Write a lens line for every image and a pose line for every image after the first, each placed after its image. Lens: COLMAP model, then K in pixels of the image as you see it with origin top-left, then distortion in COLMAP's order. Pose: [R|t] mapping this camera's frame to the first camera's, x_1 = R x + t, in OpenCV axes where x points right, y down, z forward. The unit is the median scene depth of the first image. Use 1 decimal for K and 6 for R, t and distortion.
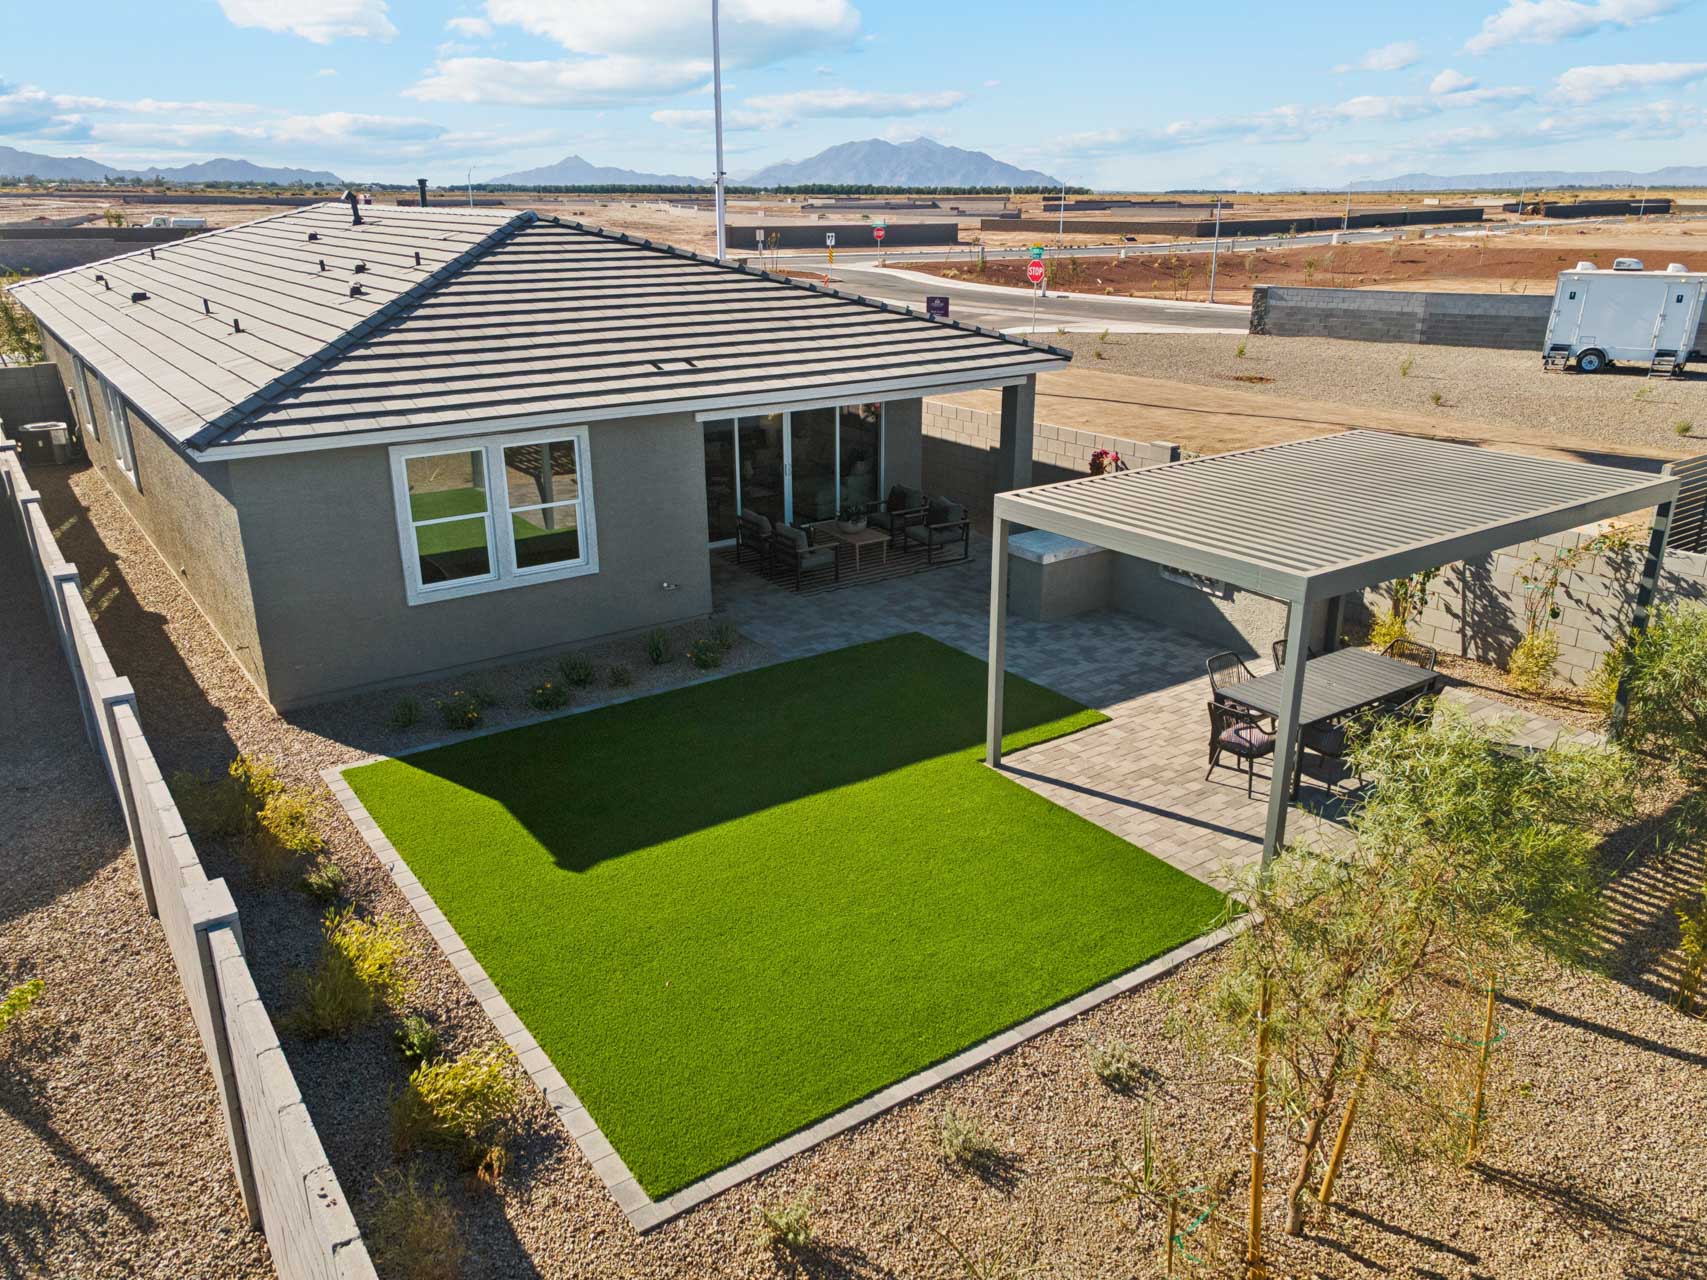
lens RADIAL K [[1284.9, 0, 853.5], [0, 1284.9, 640.0], [0, 0, 1]] dist [0.026225, 0.005276]
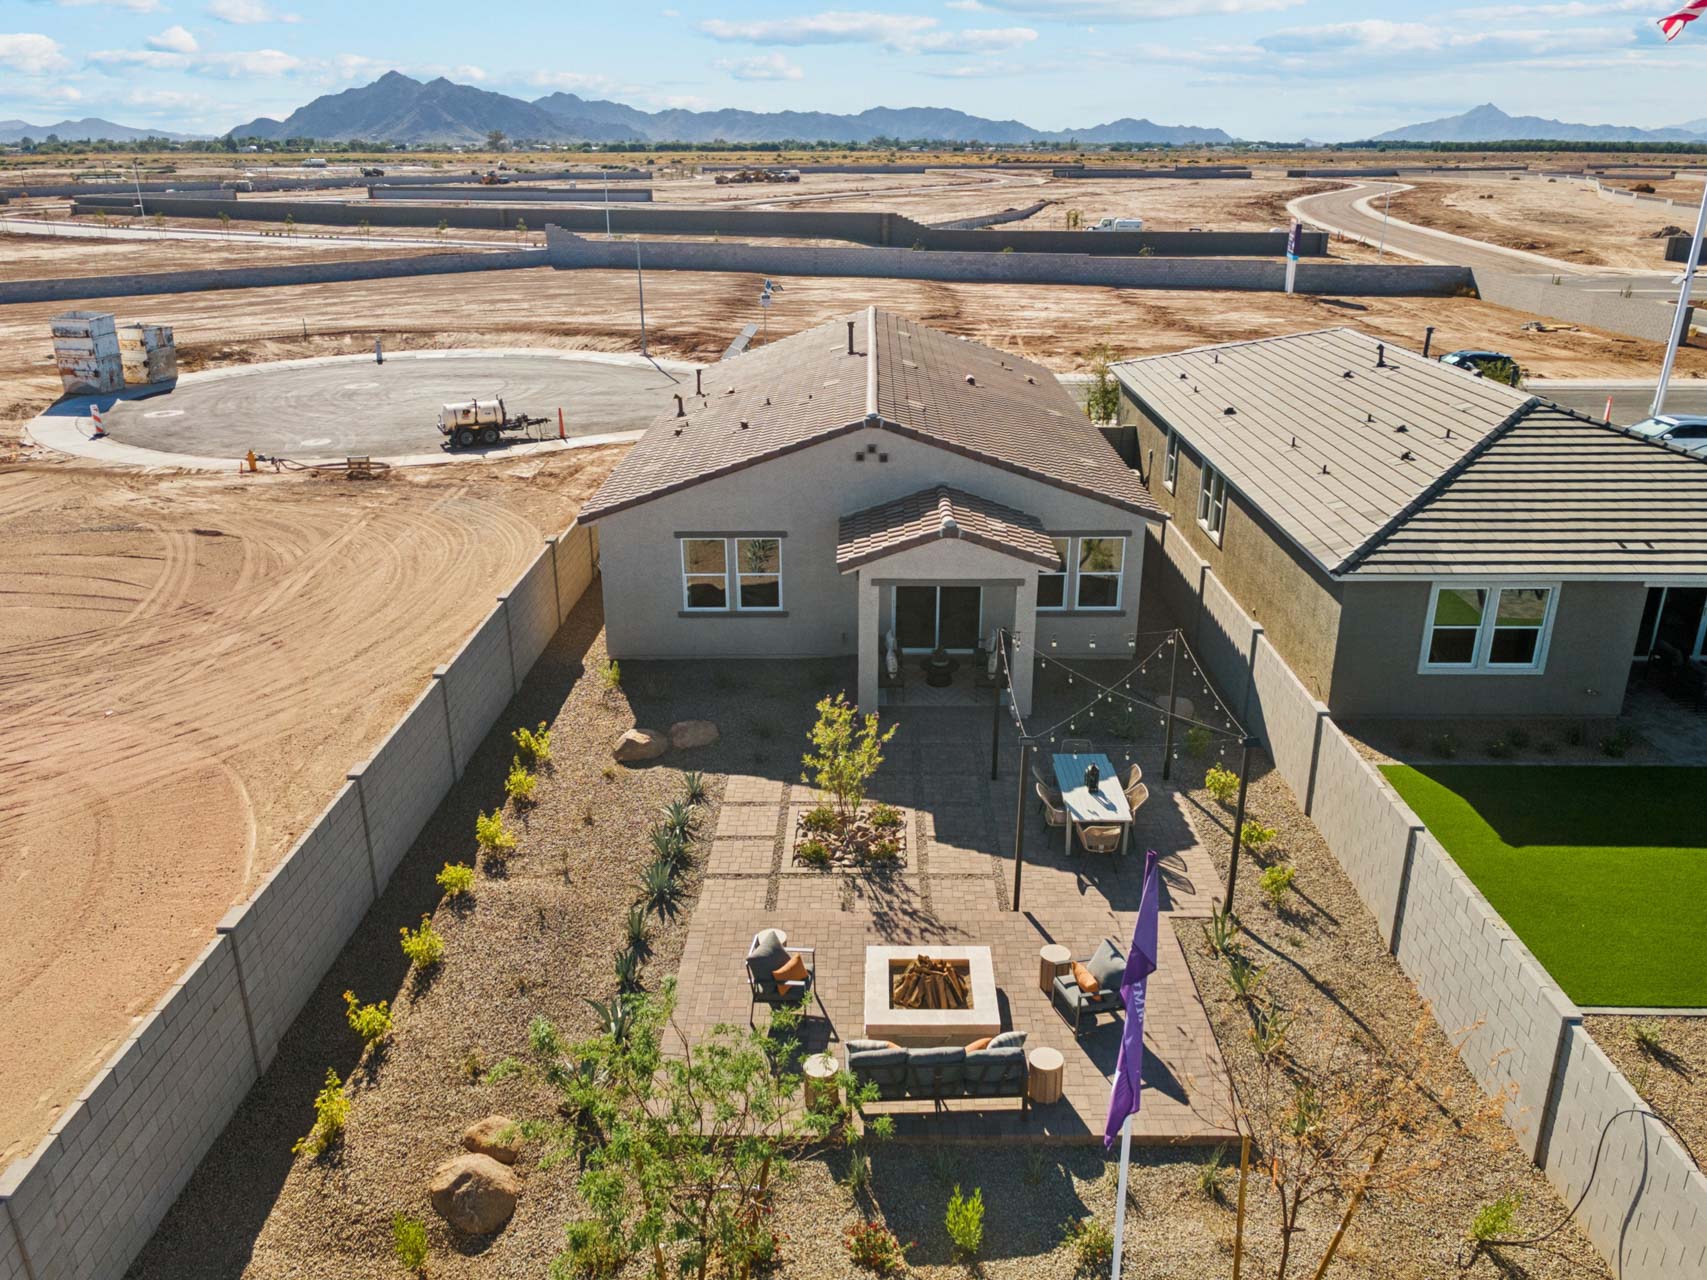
lens RADIAL K [[1284.9, 0, 853.5], [0, 1284.9, 640.0], [0, 0, 1]] dist [0.026225, 0.005276]
pose [[0.810220, 0.210352, -0.547079, -0.032874], [-0.197291, 0.976792, 0.083390, -0.061126], [0.551923, 0.040370, 0.832917, -0.740696]]
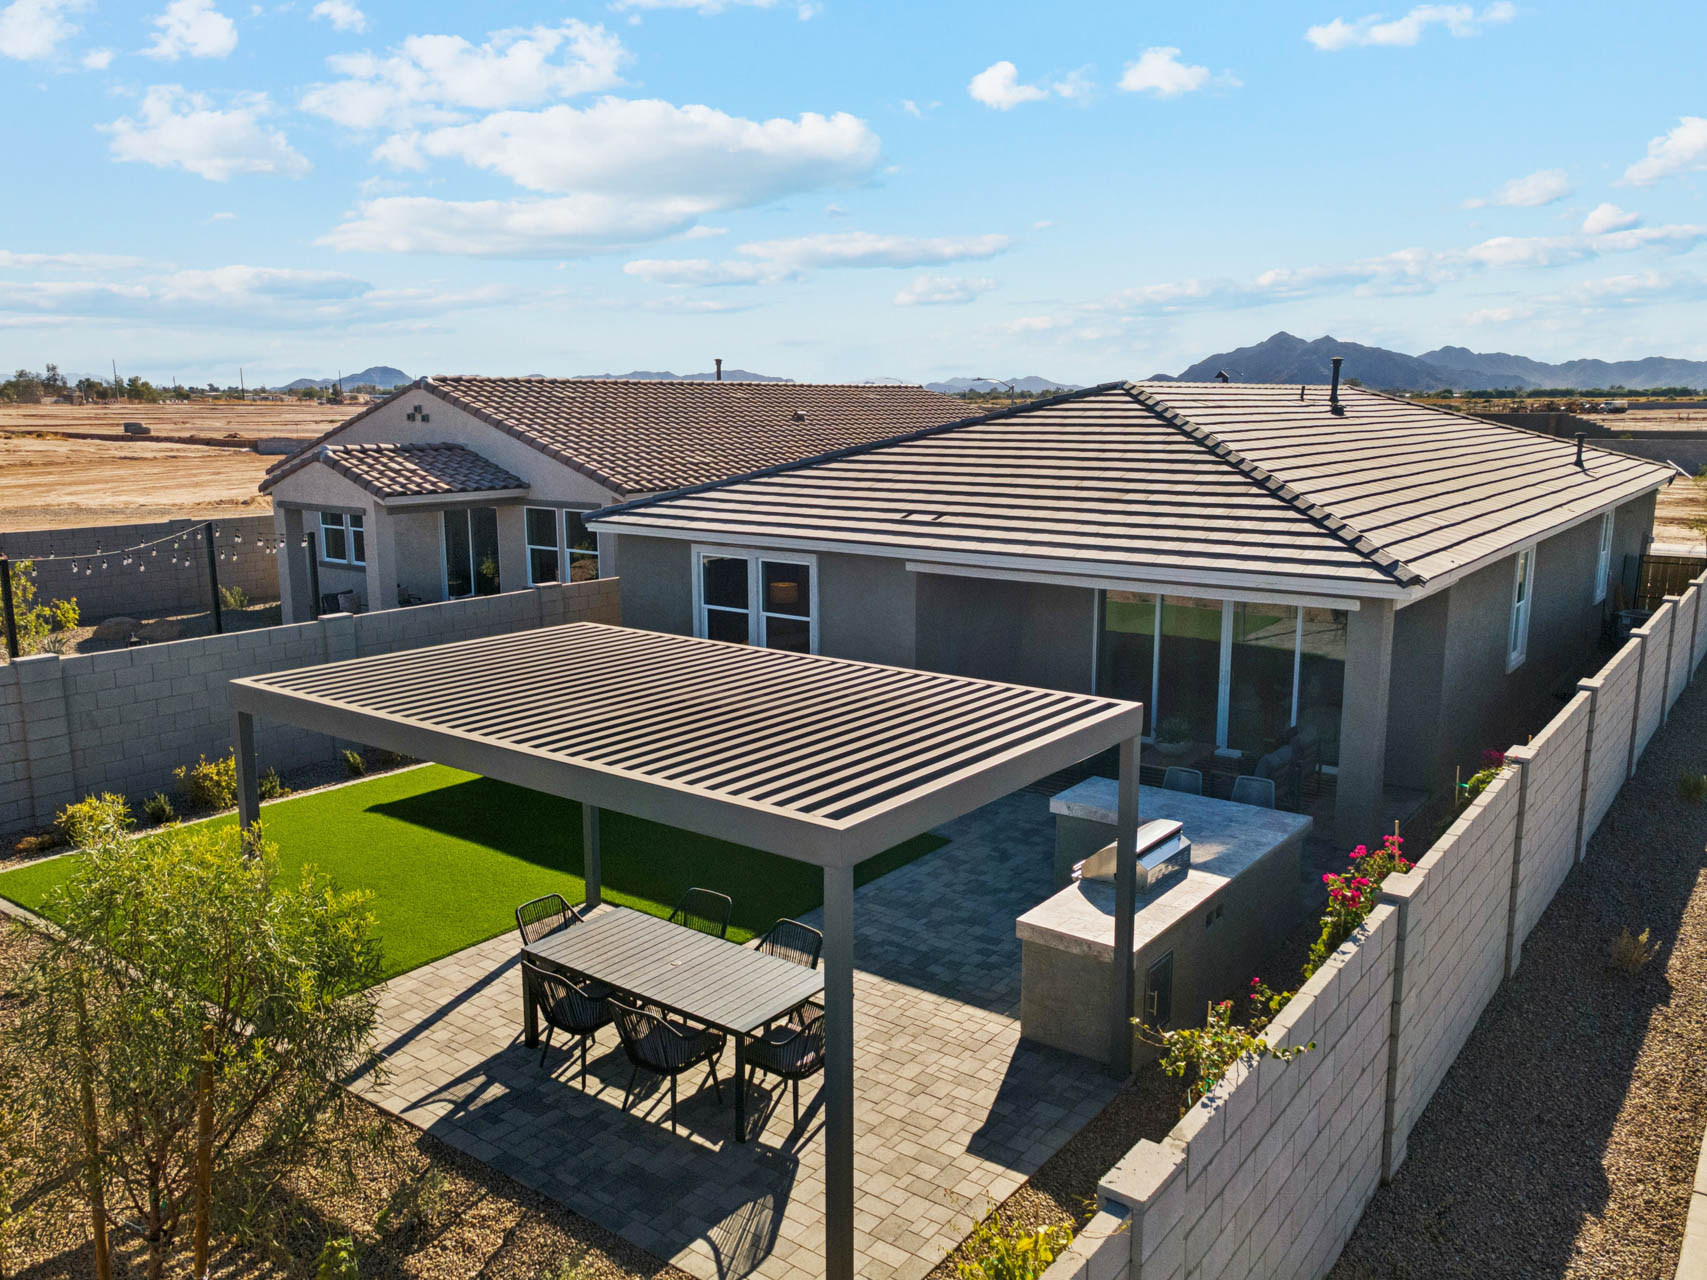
lens RADIAL K [[1284.9, 0, 853.5], [0, 1284.9, 640.0], [0, 0, 1]] dist [0.026225, 0.005276]
pose [[0.304184, 0.174647, -0.936467, 0.876257], [-0.319354, 0.944860, 0.072480, -0.188219], [0.897489, 0.277017, 0.343185, 0.663595]]
